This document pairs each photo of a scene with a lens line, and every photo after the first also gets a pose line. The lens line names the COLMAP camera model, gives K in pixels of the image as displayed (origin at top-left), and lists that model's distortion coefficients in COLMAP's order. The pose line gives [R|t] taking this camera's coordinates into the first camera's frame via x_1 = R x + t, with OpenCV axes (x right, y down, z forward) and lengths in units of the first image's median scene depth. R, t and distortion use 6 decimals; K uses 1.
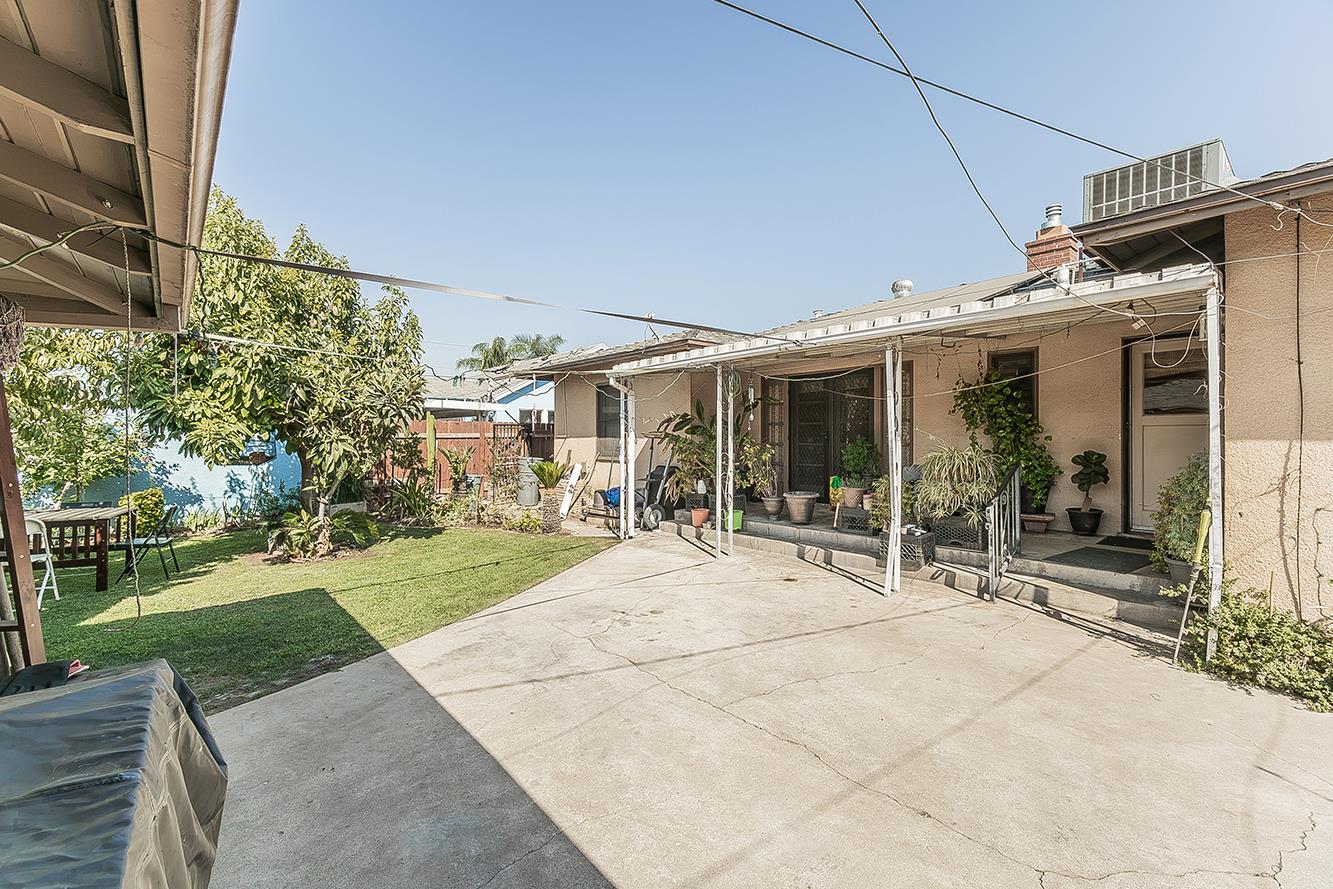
lens RADIAL K [[567.0, 0, 666.6], [0, 567.0, 437.0], [0, 0, 1]] dist [0.000294, 0.000005]
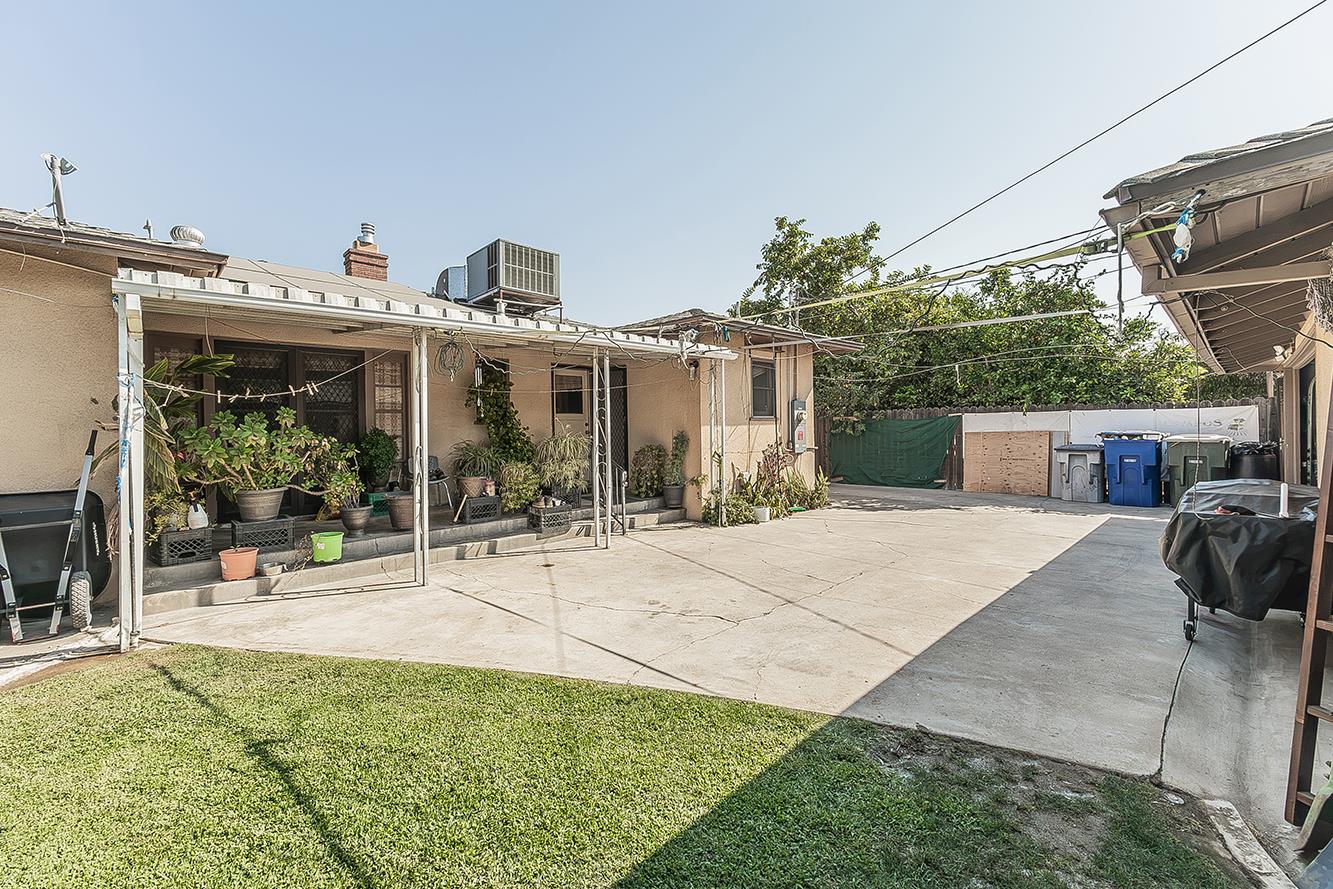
lens RADIAL K [[557.8, 0, 664.3], [0, 557.8, 430.5], [0, 0, 1]] dist [-0.000106, -0.000088]
pose [[-0.054573, -0.004383, 0.998500, -1.133270], [0.015933, 0.999859, 0.005260, 0.011048], [-0.998383, 0.016196, -0.054495, 1.199718]]
